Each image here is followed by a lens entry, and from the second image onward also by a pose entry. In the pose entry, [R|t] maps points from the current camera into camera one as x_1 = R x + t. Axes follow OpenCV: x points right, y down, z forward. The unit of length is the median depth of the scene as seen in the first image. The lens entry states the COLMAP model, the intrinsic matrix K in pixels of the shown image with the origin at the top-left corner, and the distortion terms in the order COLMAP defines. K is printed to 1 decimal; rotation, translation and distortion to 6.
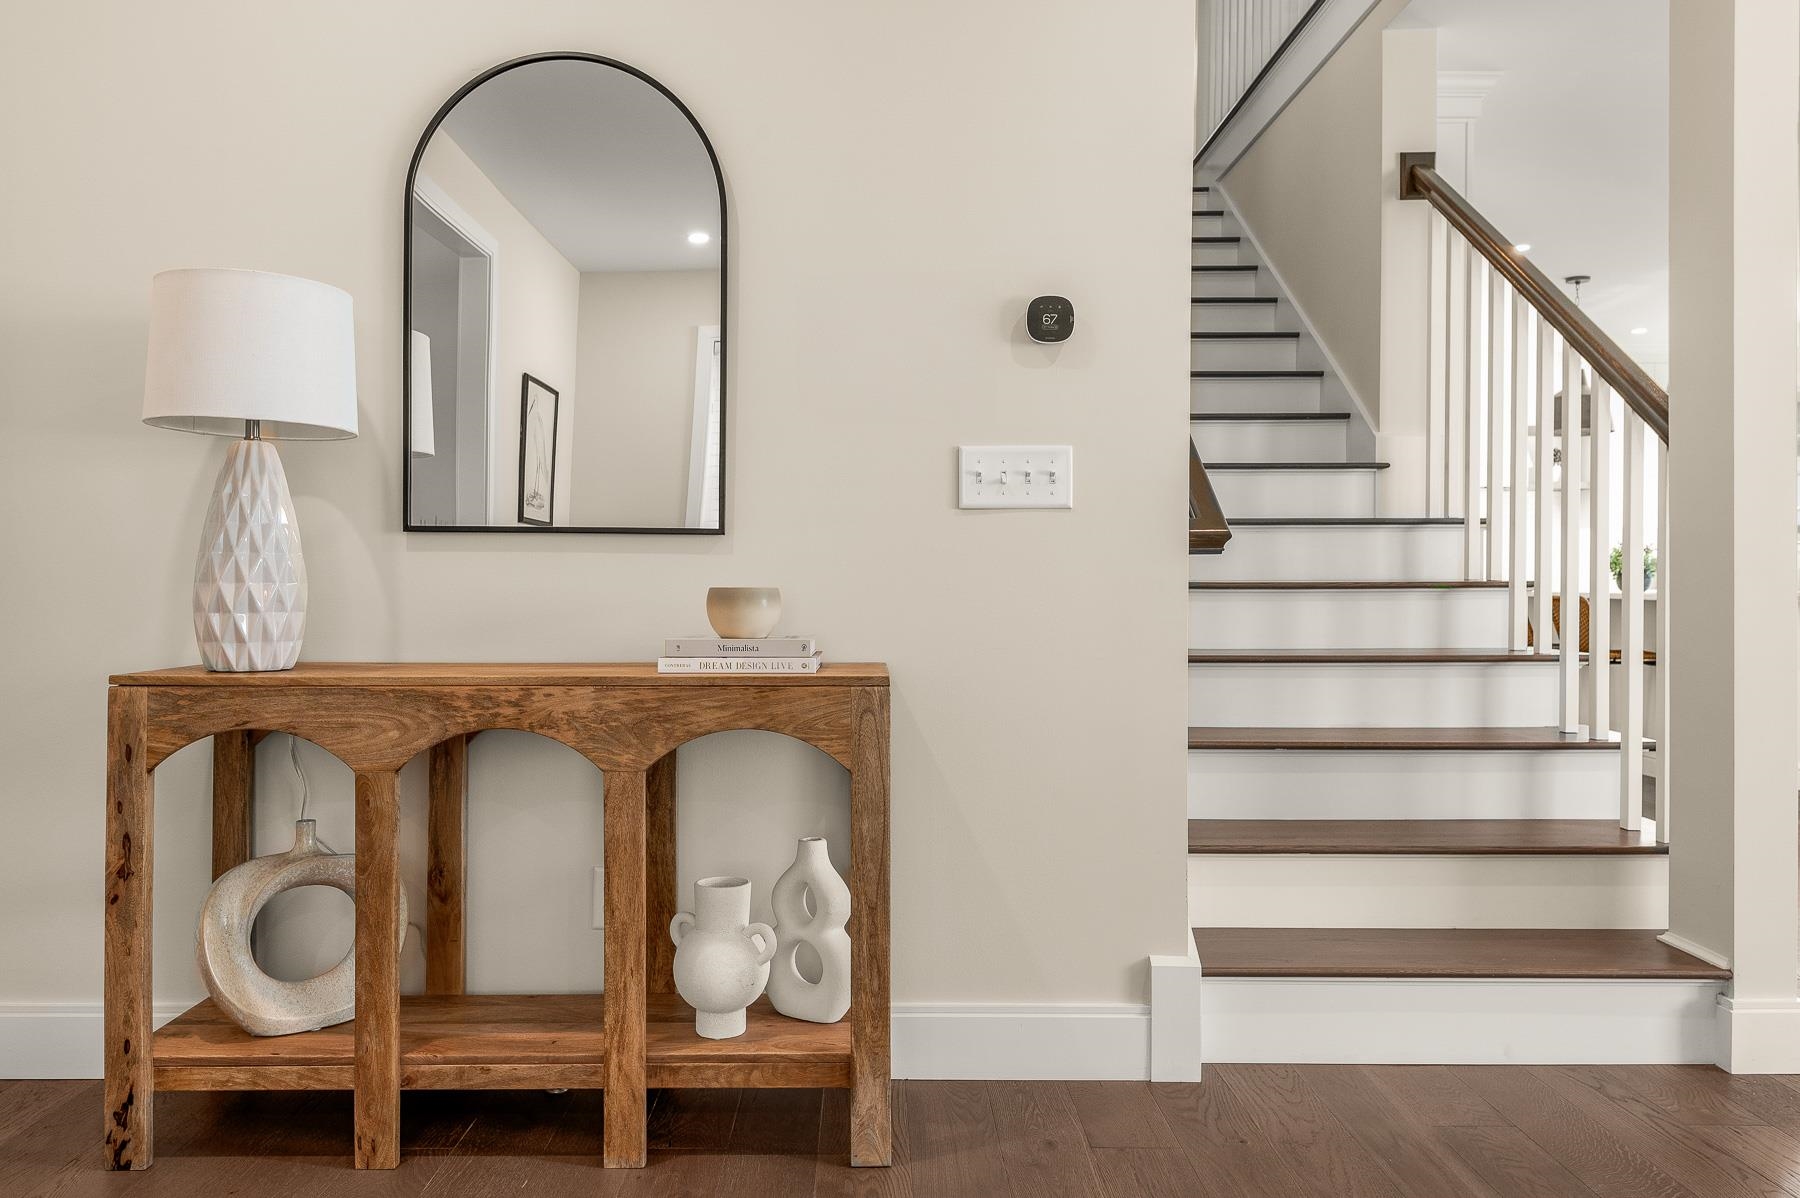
lens RADIAL K [[1212.5, 0, 899.5], [0, 1212.5, 599.0], [0, 0, 1]] dist [0.030110, -0.017789]
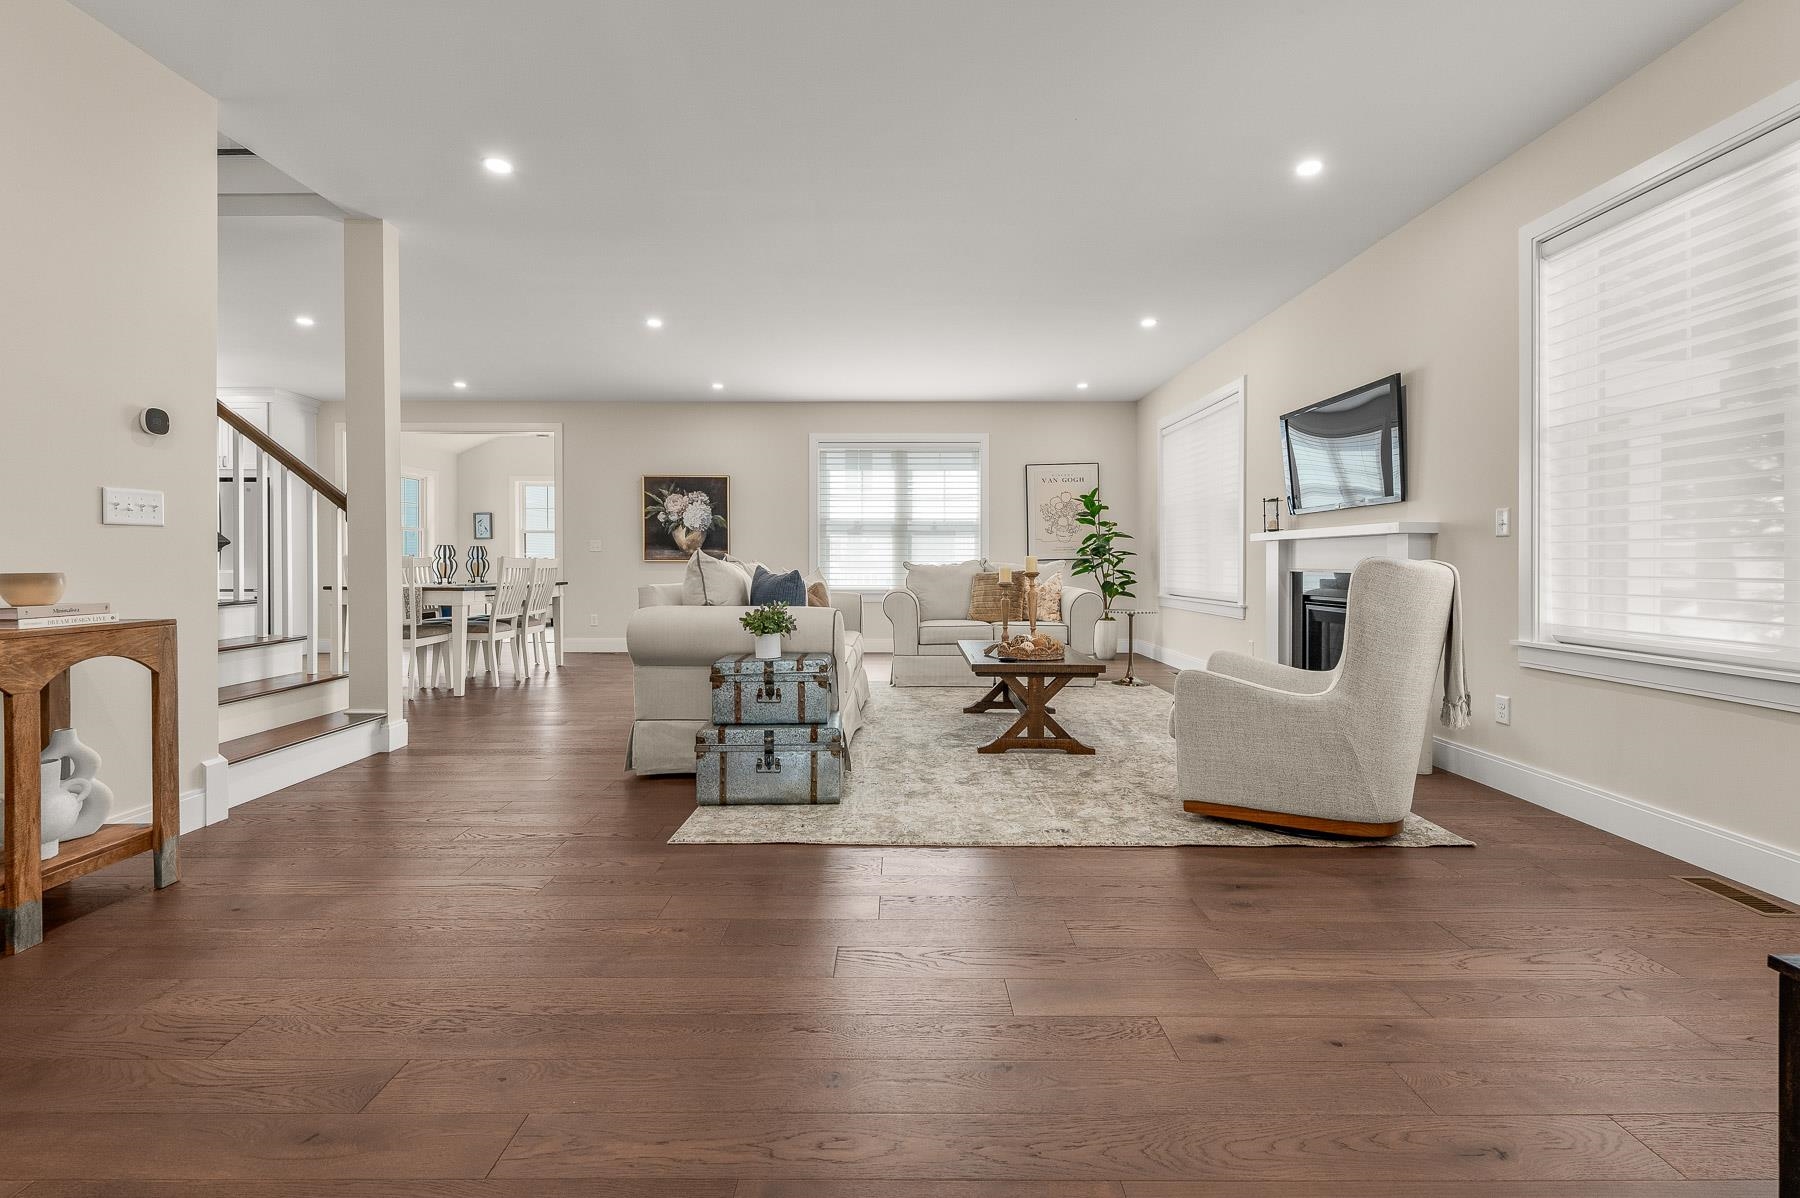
lens RADIAL K [[802.7, 0, 884.6], [0, 802.7, 564.1], [0, 0, 1]] dist [0.001267, -0.000106]
pose [[0.012321, -0.005118, 0.999911, -1.048059], [0.013174, 0.999901, 0.004956, -0.010529], [-0.999837, 0.013112, 0.012387, -0.090562]]
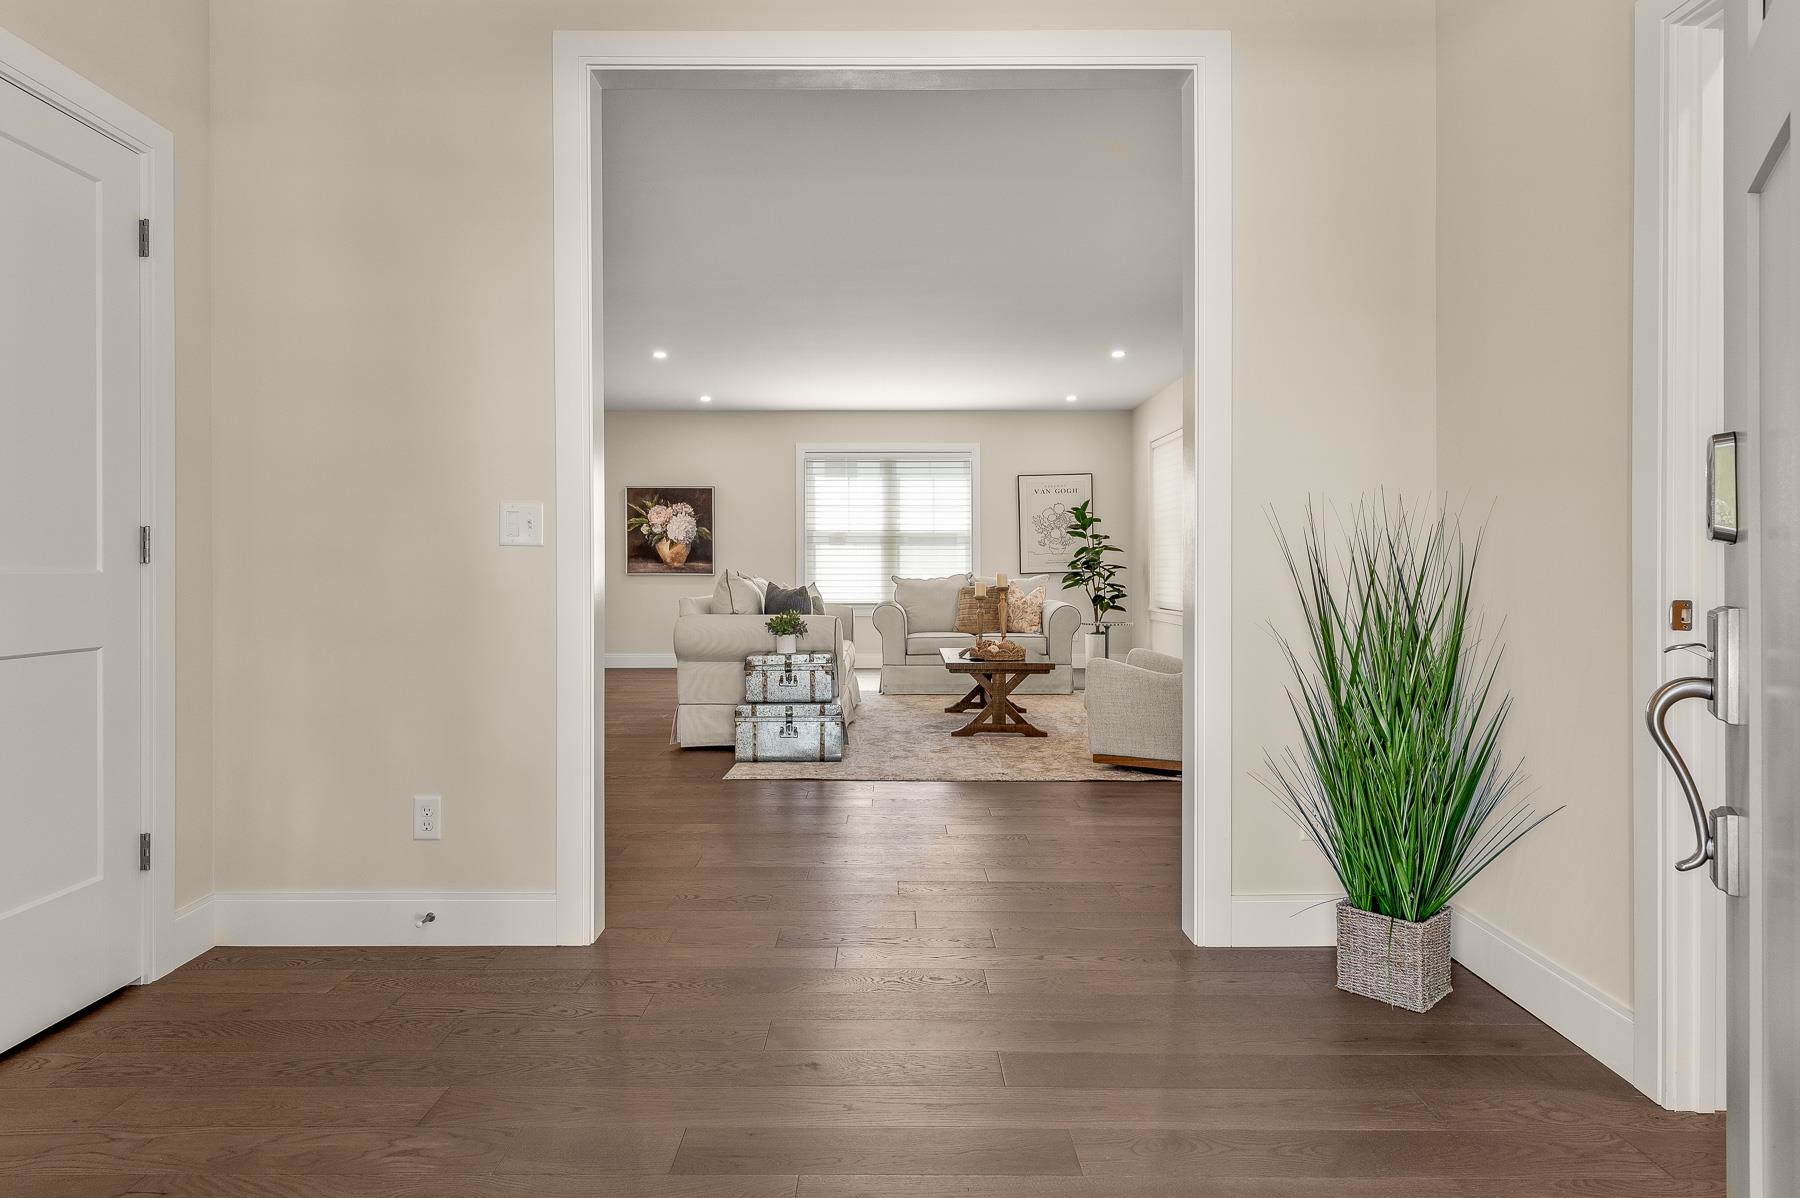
lens RADIAL K [[1040.8, 0, 863.6], [0, 1040.8, 577.3], [0, 0, 1]] dist [0.028257, -0.006743]
pose [[0.019222, -0.010025, 0.999765, -1.698801], [0.013685, 0.999859, 0.009763, -0.028512], [-0.999722, 0.013494, 0.019357, -0.092545]]
